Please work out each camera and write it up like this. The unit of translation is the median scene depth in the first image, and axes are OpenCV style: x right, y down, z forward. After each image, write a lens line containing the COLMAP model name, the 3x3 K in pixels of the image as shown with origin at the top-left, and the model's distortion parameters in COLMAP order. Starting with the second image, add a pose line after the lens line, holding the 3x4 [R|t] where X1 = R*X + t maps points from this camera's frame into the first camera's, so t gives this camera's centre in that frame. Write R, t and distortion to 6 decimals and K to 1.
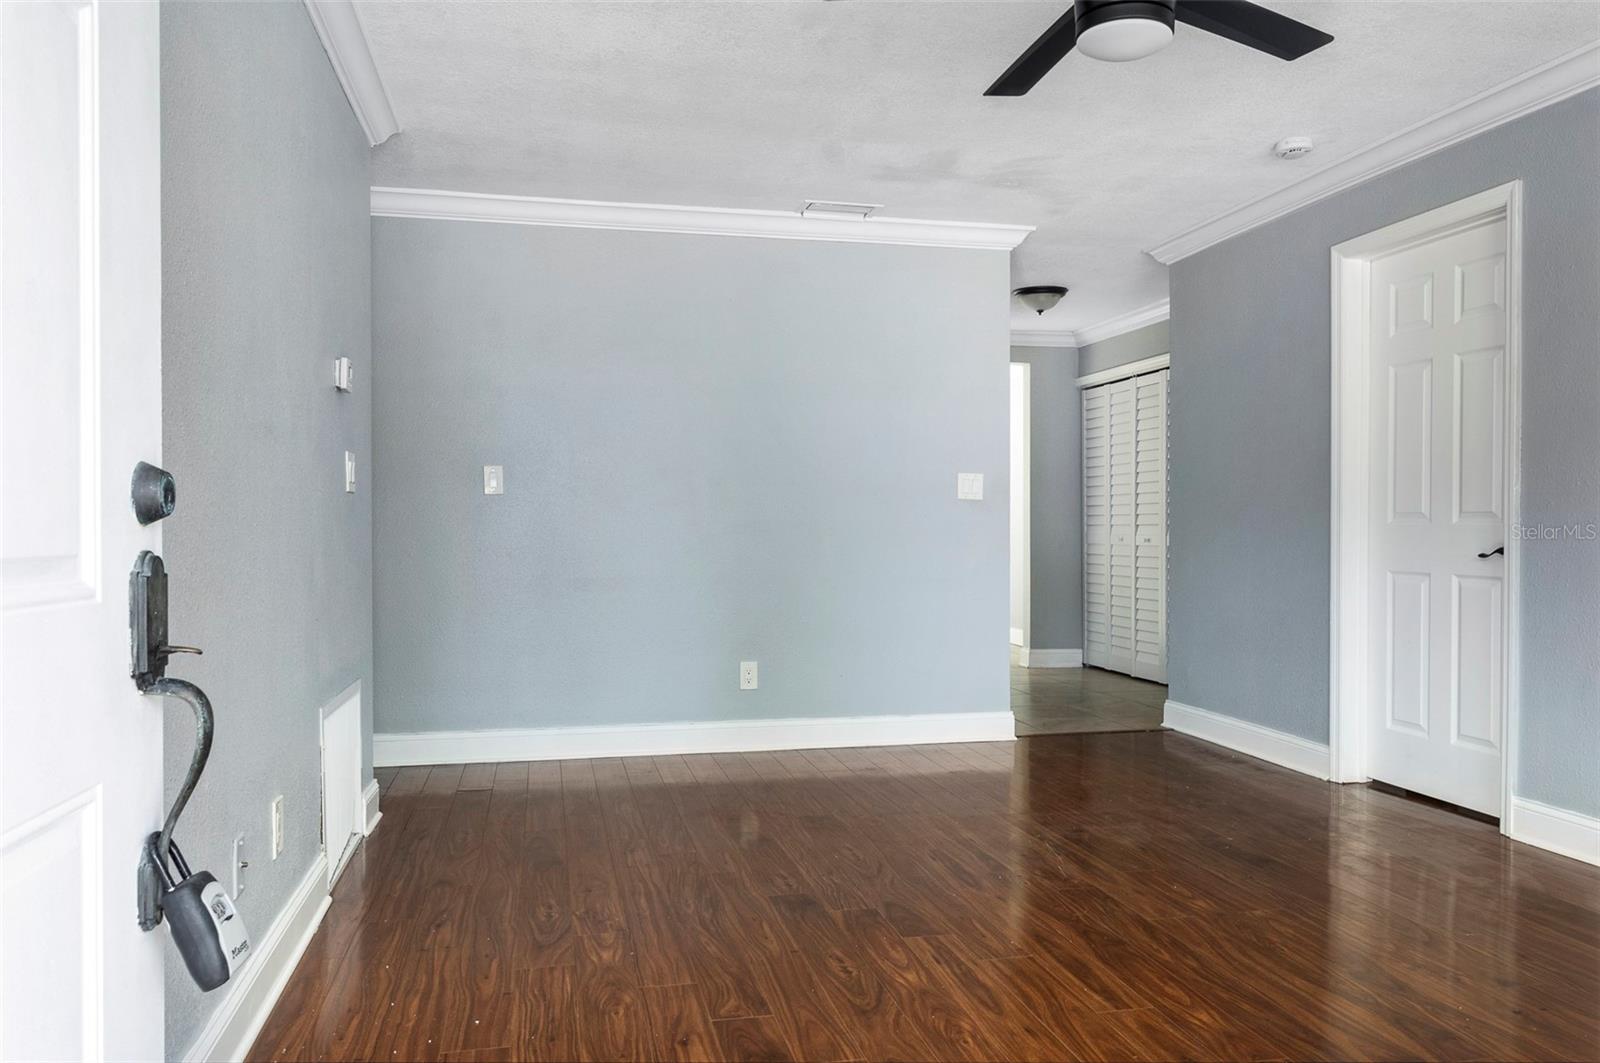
lens RADIAL K [[1166.7, 0, 792.8], [0, 1166.7, 536.0], [0, 0, 1]] dist [0.007279, -0.008147]
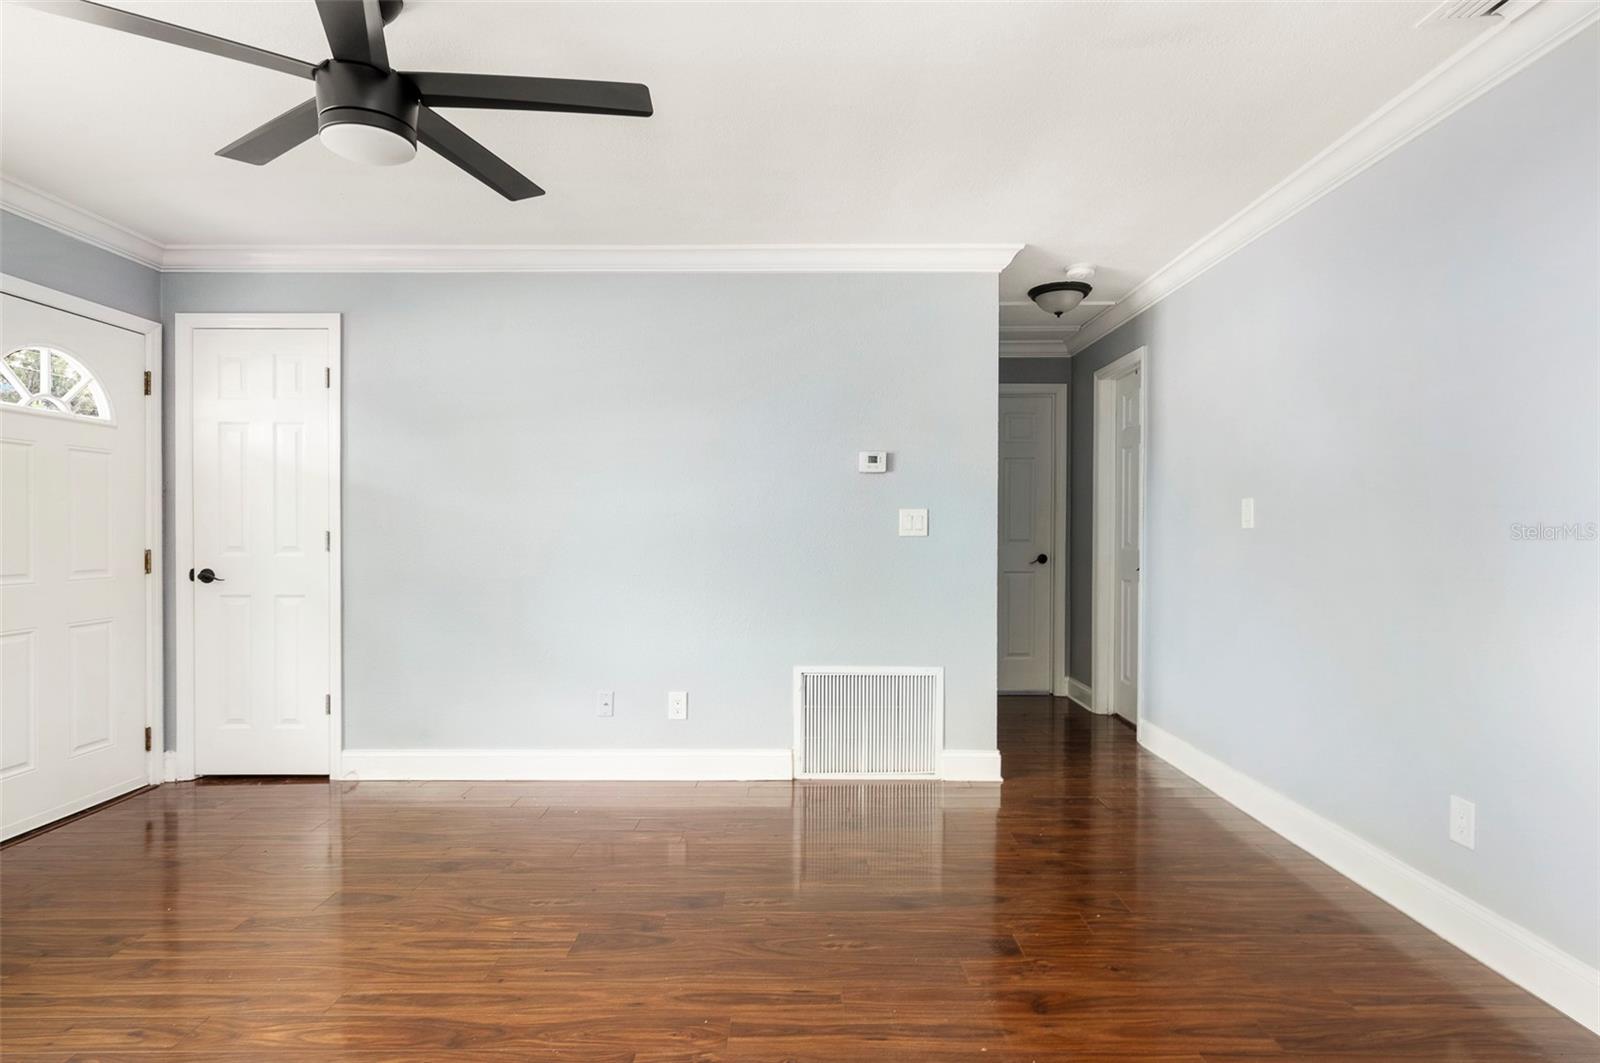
lens RADIAL K [[809.3, 0, 803.5], [0, 809.3, 536.6], [0, 0, 1]] dist [-0.003723, 0.001410]
pose [[-0.212140, 0.008354, -0.977204, 0.574983], [-0.003914, 0.999948, 0.009398, -0.041459], [0.977232, 0.005819, -0.212096, 0.957726]]
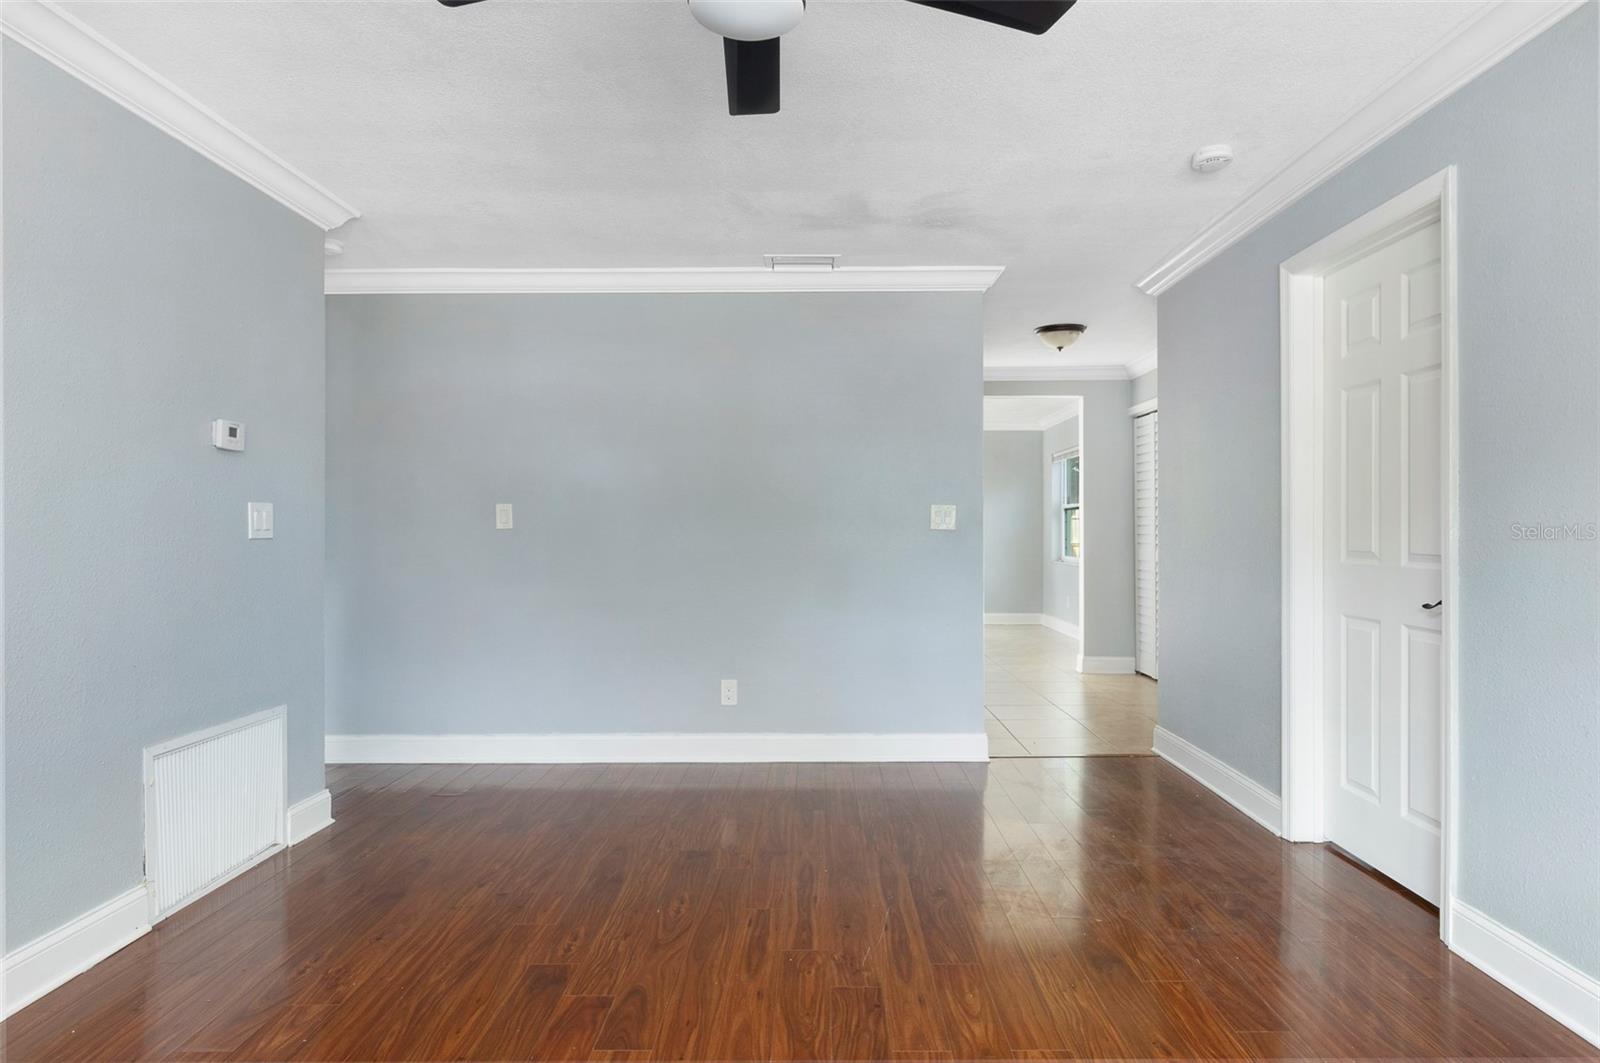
lens RADIAL K [[896.5, 0, 812.5], [0, 896.5, 529.2], [0, 0, 1]] dist [-0.002252, -0.001299]
pose [[0.976028, -0.003319, -0.217618, 0.283503], [0.002025, 0.999979, -0.006170, -0.036160], [0.217634, 0.005581, 0.976014, 0.249495]]
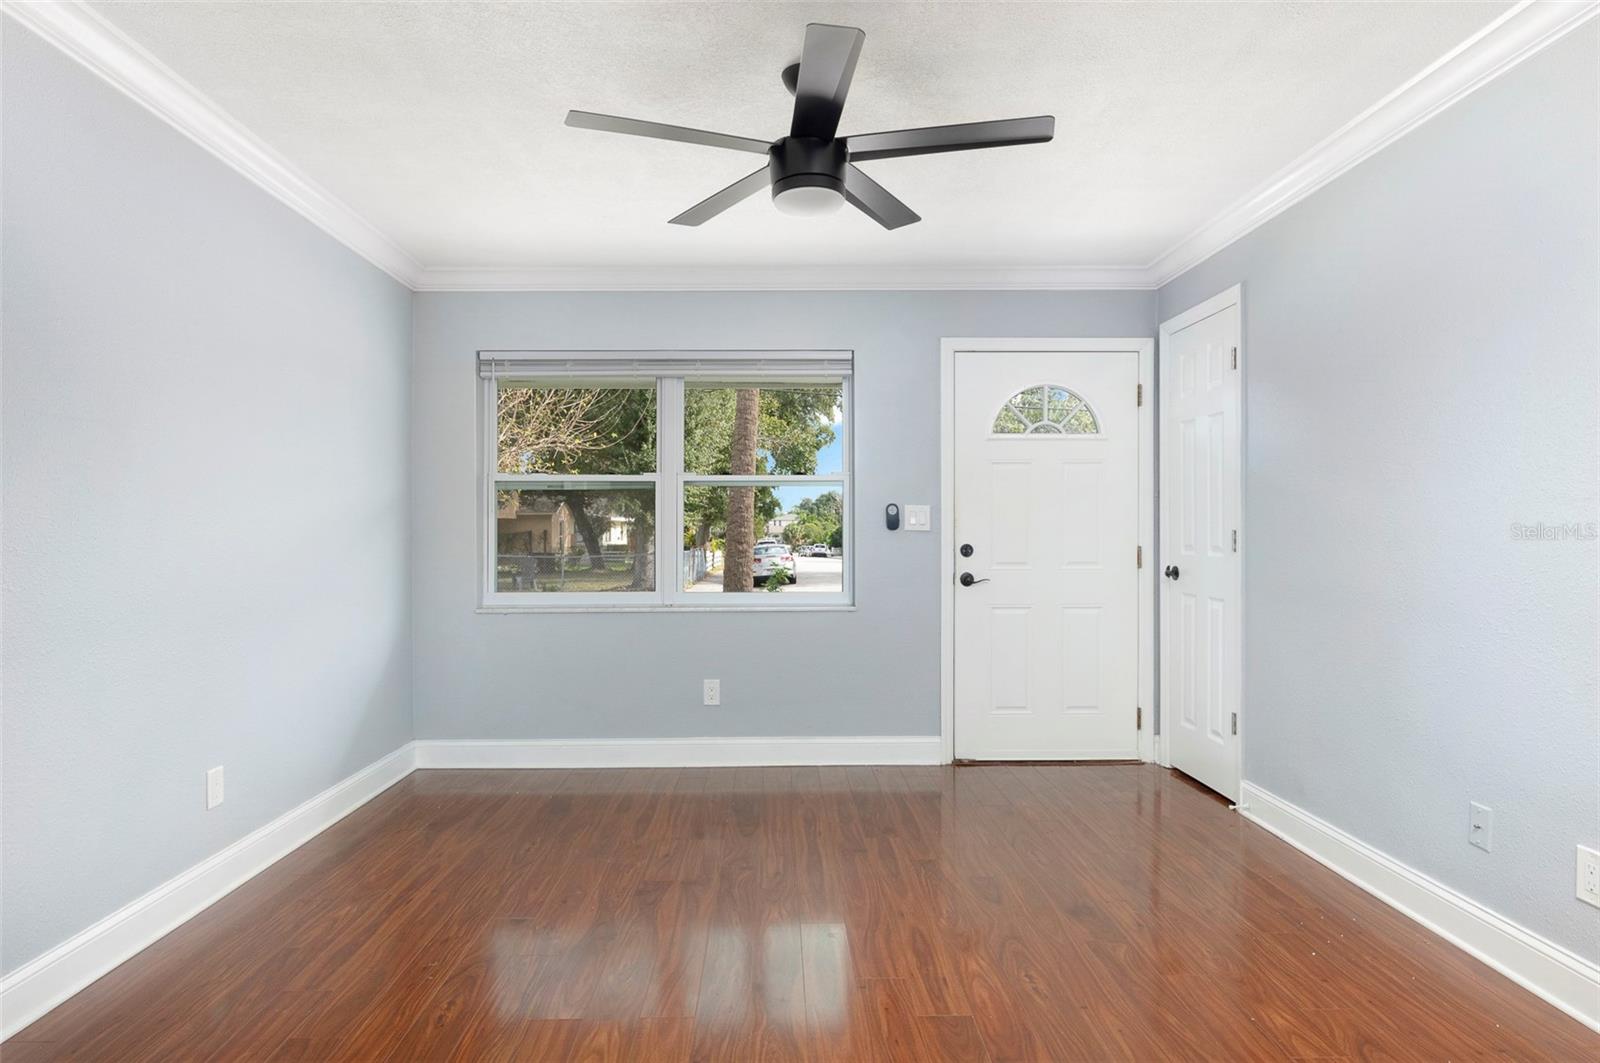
lens RADIAL K [[896.5, 0, 787.6], [0, 896.5, 529.6], [0, 0, 1]] dist [-0.002252, -0.001299]
pose [[-0.980792, 0.001924, 0.195050, 0.067963], [0.003247, 0.999974, 0.006466, -0.044464], [-0.195032, 0.006976, -0.980772, 1.212421]]
